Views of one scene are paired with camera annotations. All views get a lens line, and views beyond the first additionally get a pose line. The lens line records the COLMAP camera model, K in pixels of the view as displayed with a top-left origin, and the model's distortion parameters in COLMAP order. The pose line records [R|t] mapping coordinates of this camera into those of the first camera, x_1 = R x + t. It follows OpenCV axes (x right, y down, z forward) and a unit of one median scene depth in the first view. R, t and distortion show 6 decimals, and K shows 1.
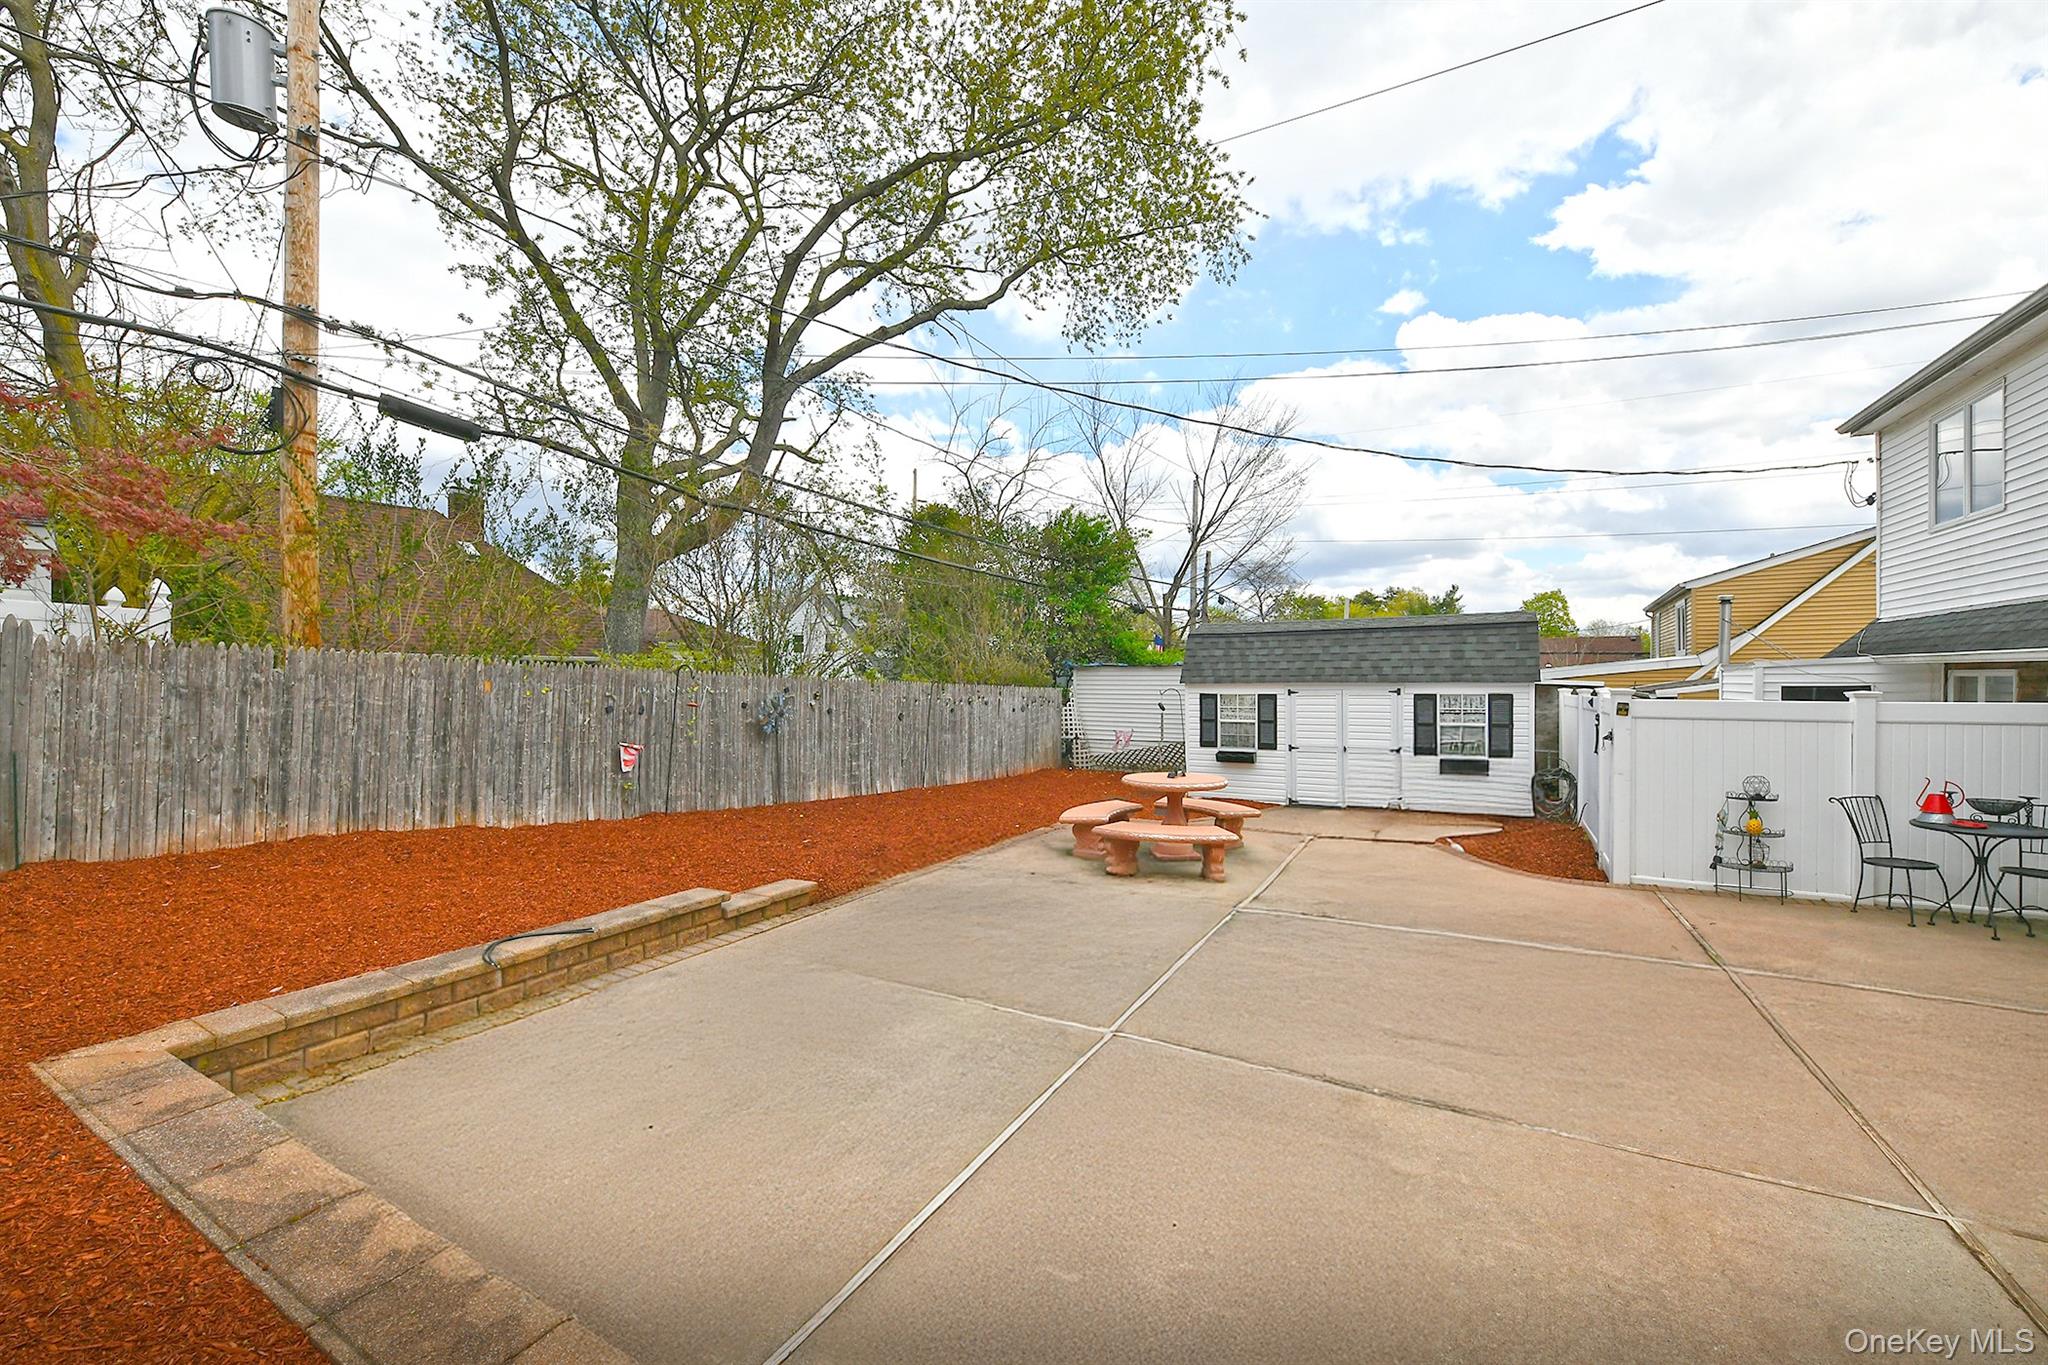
lens RADIAL K [[826.2, 0, 1029.3], [0, 826.2, 659.5], [0, 0, 1]] dist [-0.013636, -0.000600]
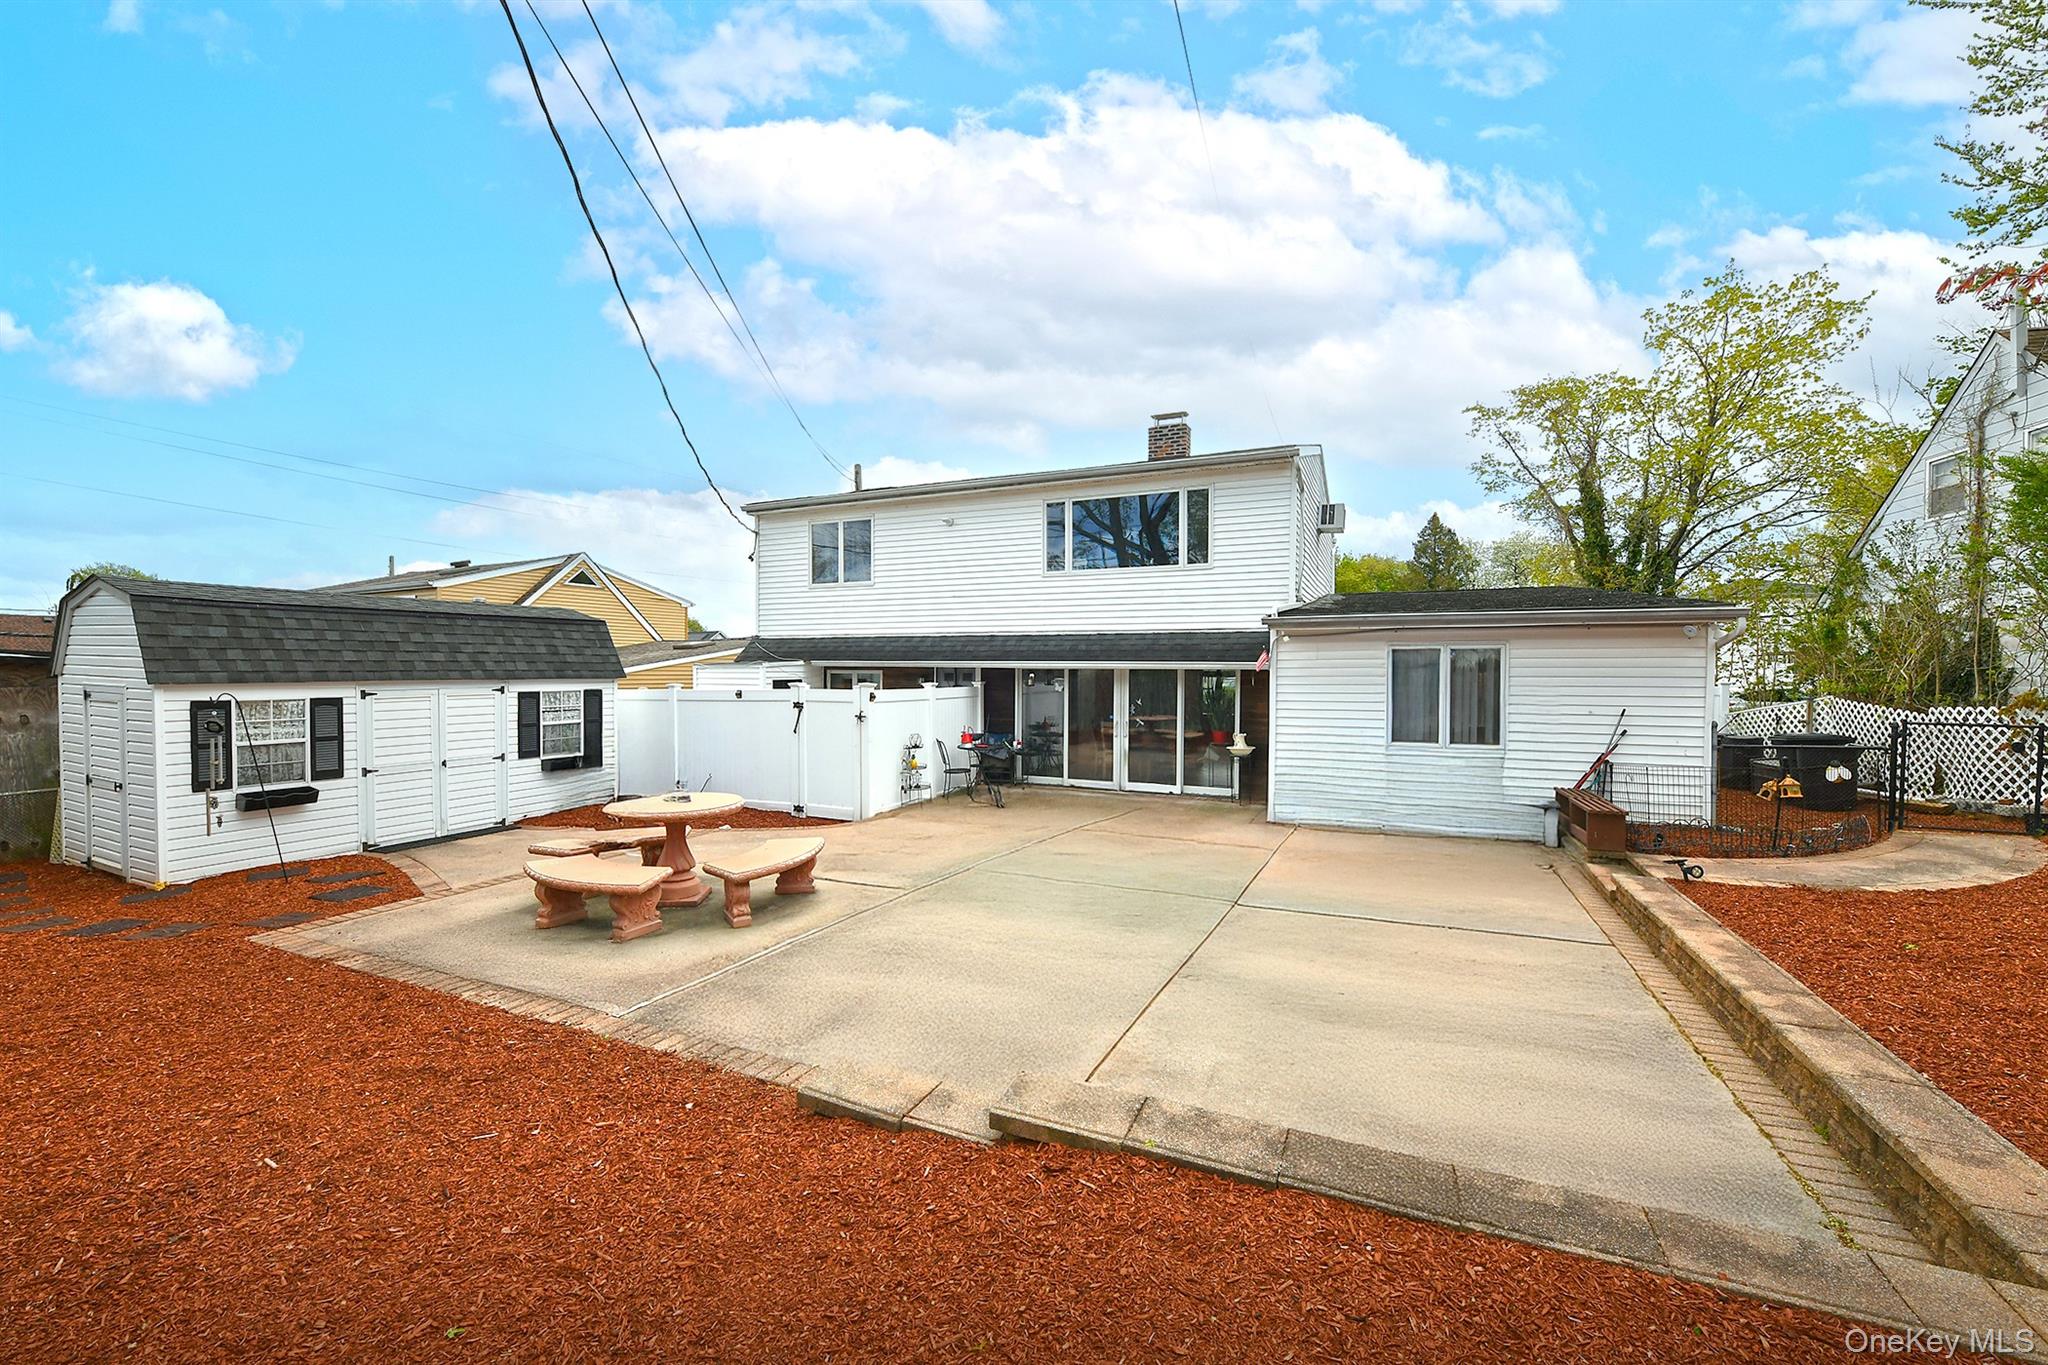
lens RADIAL K [[826.2, 0, 1005.3], [0, 826.2, 674.0], [0, 0, 1]] dist [-0.013636, -0.000600]
pose [[-0.080866, -0.002209, 0.996723, -0.507072], [-0.025686, 0.999670, 0.000132, 0.009204], [-0.996394, -0.025591, -0.080896, 0.590230]]
